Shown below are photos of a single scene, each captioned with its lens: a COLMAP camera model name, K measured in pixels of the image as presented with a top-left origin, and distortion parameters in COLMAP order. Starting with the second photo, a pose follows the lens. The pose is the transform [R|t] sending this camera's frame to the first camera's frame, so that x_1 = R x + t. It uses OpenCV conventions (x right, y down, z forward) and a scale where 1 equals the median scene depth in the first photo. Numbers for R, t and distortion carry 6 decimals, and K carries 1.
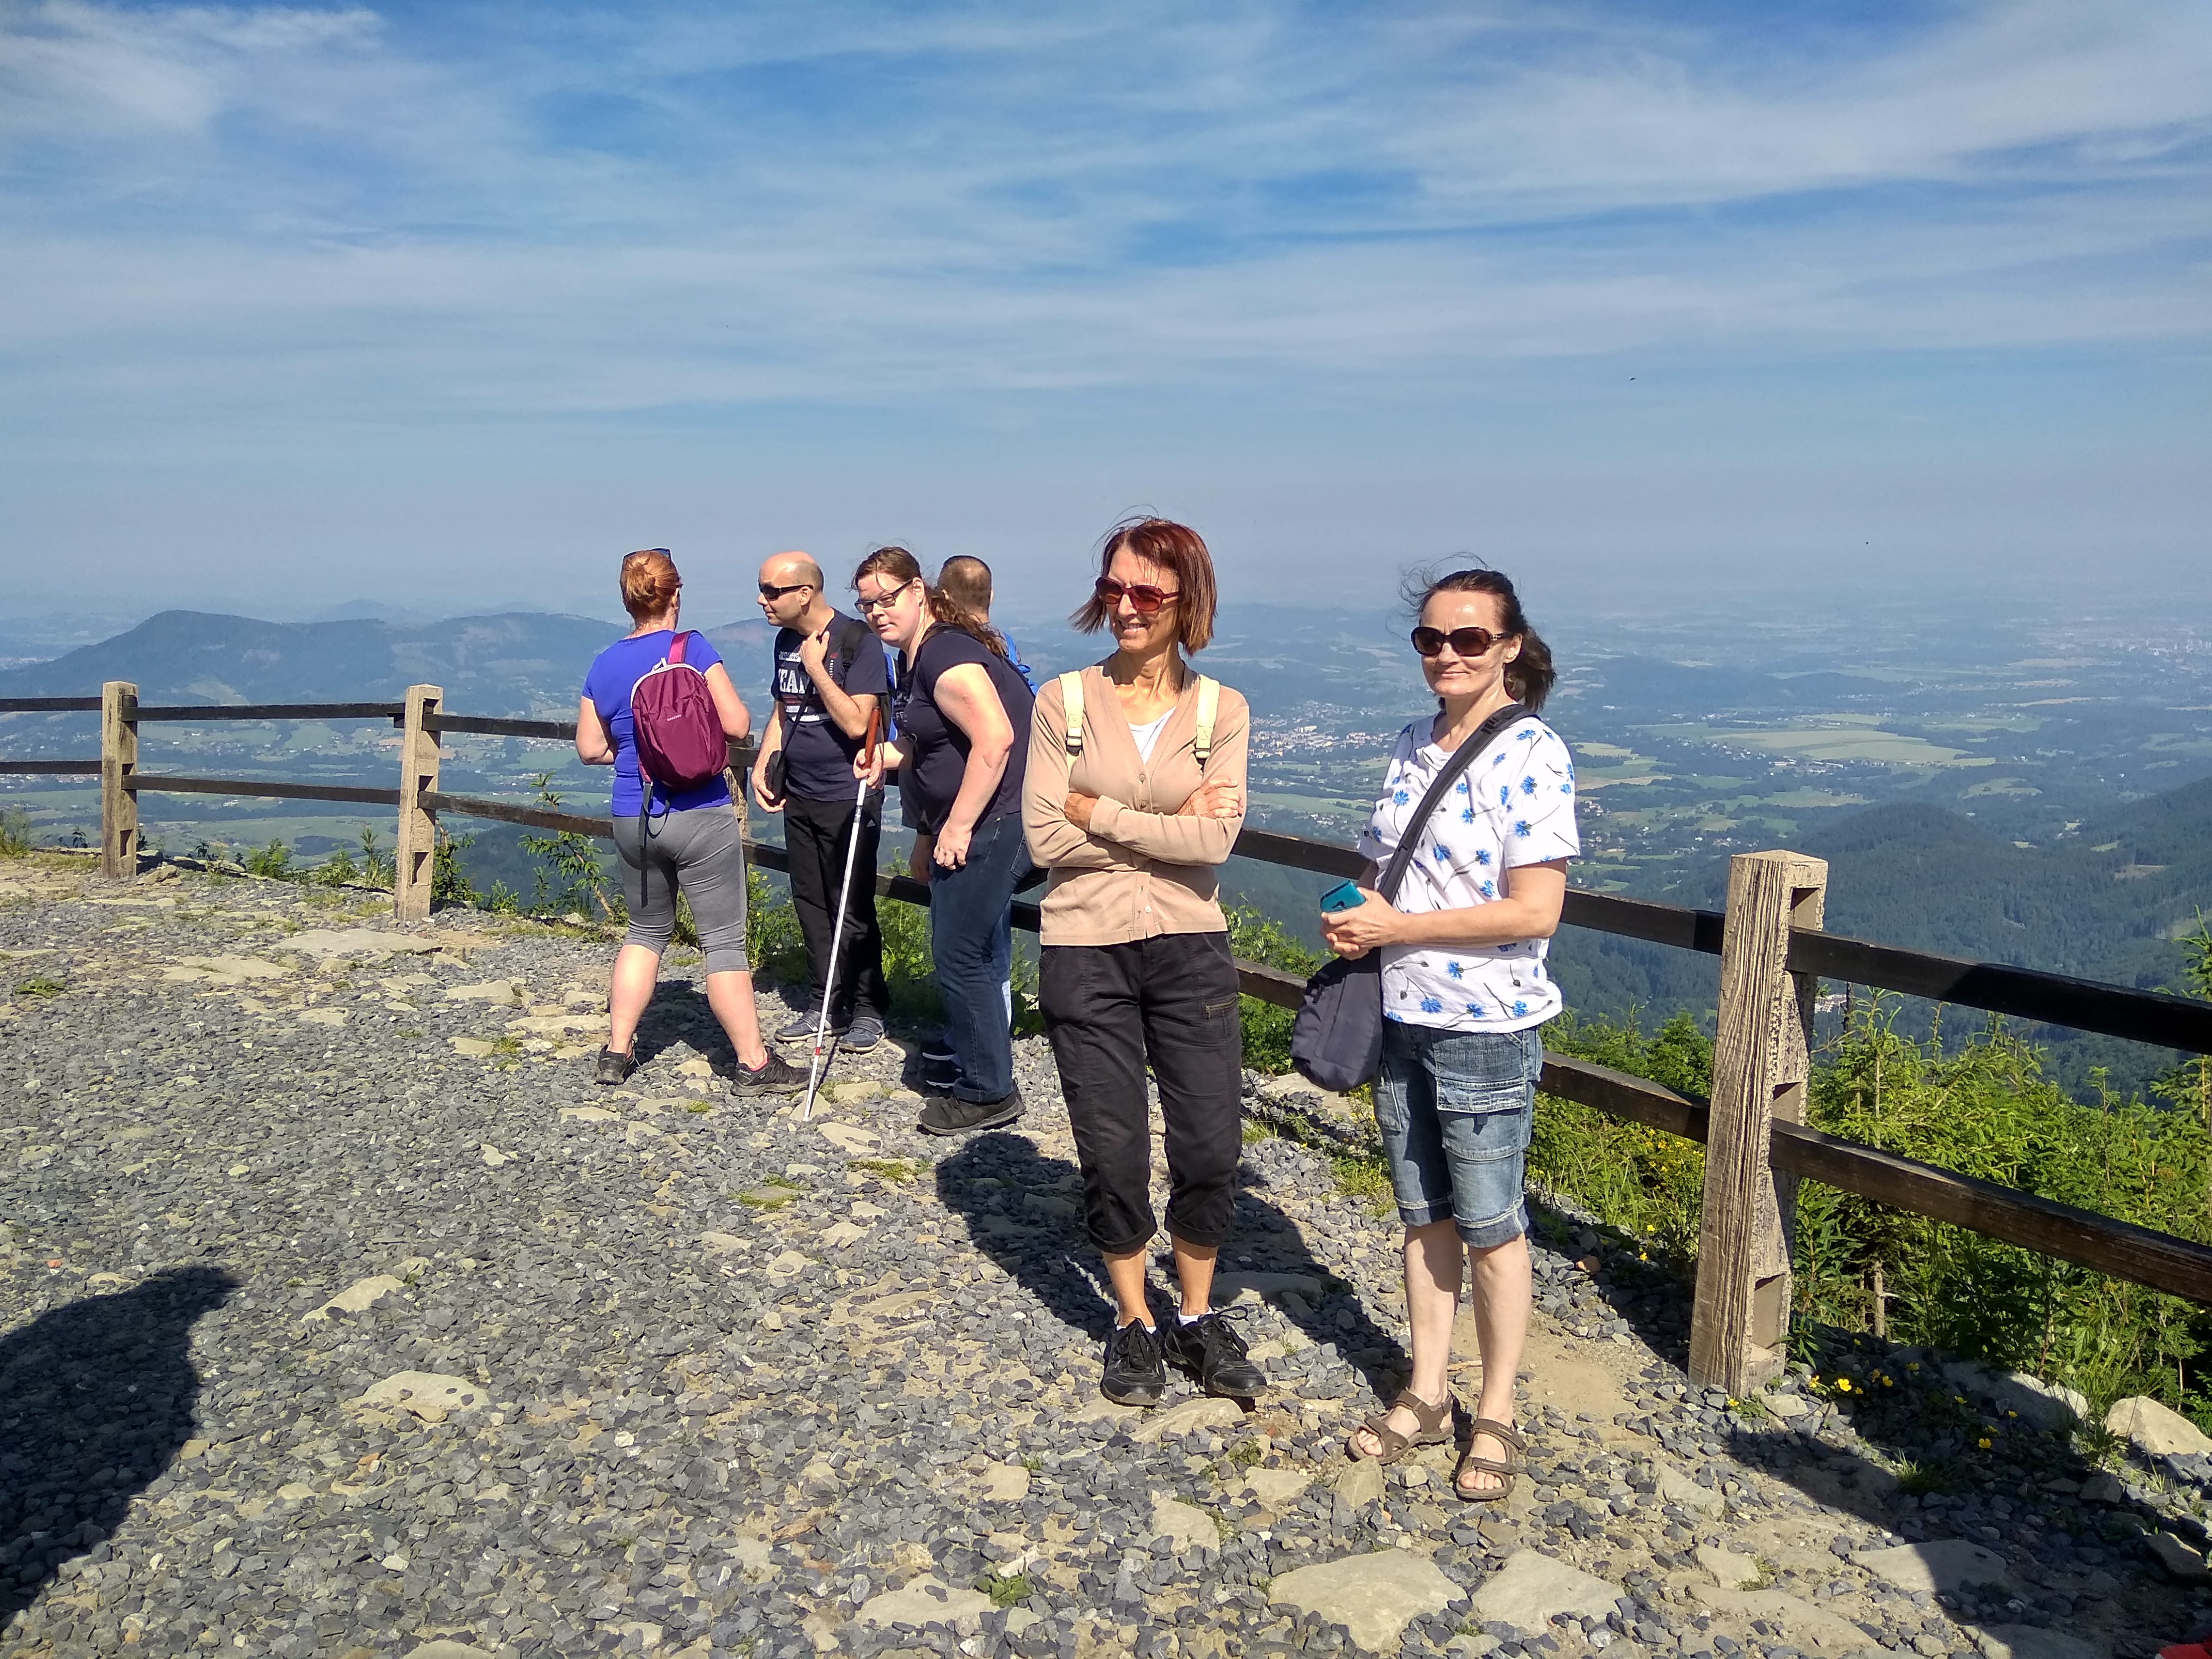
lens RADIAL K [[1783.2, 0, 1088.0], [0, 1783.2, 814.0], [0, 0, 1]] dist [0.119615, -0.196142]
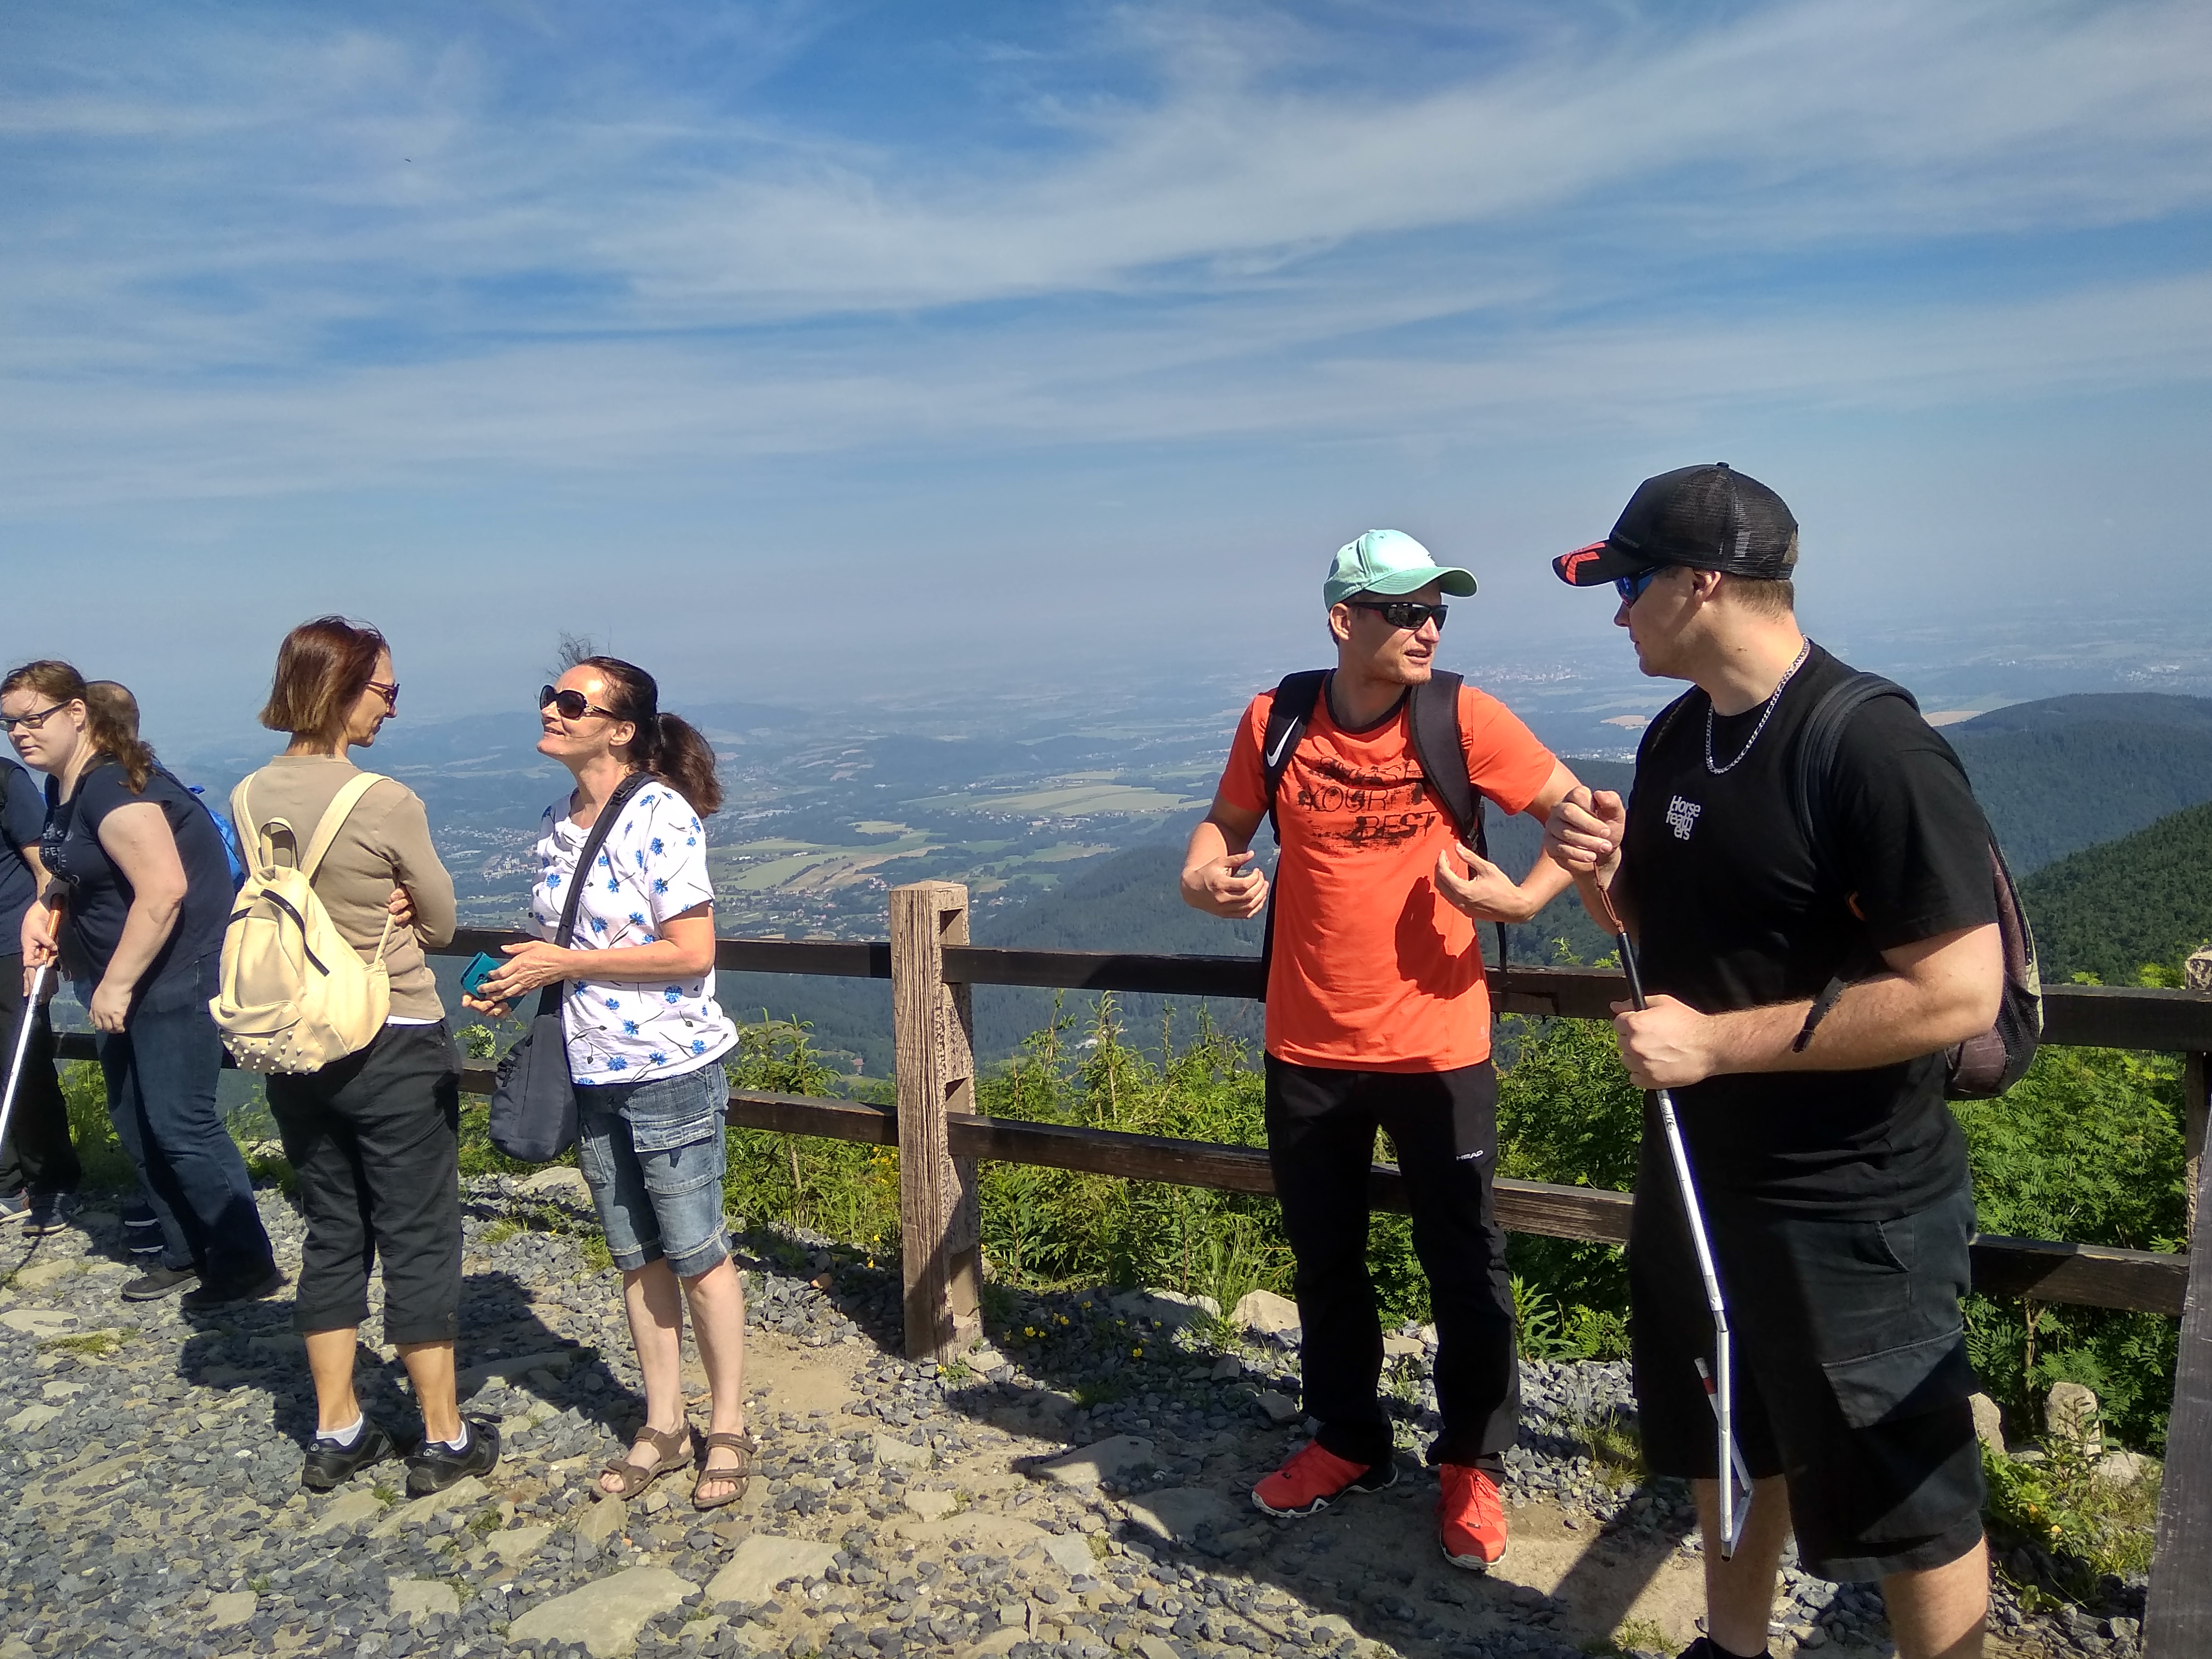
lens RADIAL K [[1796.6, 0, 1080.4], [0, 1796.6, 816.8], [0, 0, 1]] dist [0.103930, -0.167369]
pose [[0.919560, -0.103137, 0.379174, 0.042028], [0.122322, 0.992129, -0.026788, 0.023000], [-0.373426, 0.071015, 0.924938, -0.107217]]
